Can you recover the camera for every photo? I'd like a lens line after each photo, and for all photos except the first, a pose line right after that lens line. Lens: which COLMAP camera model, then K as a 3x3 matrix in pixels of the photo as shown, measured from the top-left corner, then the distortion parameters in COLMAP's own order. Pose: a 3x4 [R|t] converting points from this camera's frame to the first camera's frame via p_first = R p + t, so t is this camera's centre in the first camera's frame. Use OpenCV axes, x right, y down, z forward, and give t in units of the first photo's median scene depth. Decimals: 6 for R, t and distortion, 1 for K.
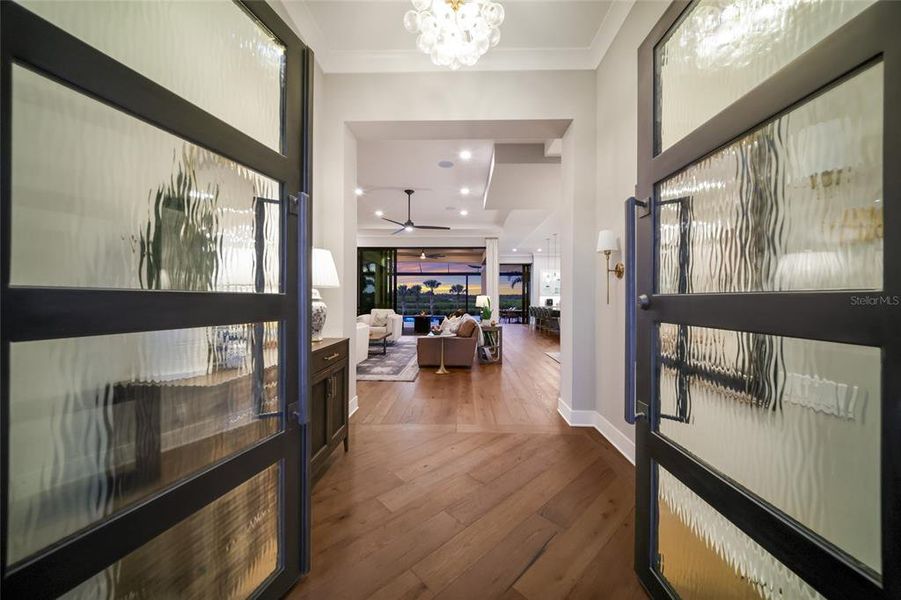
lens RADIAL K [[320.9, 0, 457.1], [0, 320.9, 298.9], [0, 0, 1]] dist [-0.000659, -0.000229]
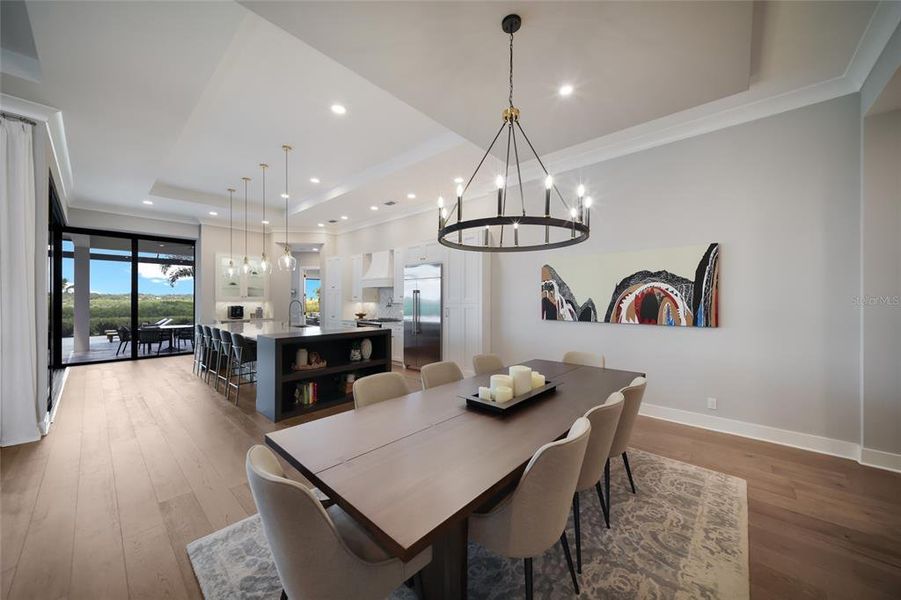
lens RADIAL K [[320.9, 0, 457.1], [0, 320.9, 298.9], [0, 0, 1]] dist [-0.000659, -0.000229]
pose [[0.650799, -0.001686, 0.759248, 0.219579], [0.002229, 0.999997, 0.000311, -0.024248], [-0.759247, 0.001490, 0.650801, 0.667939]]
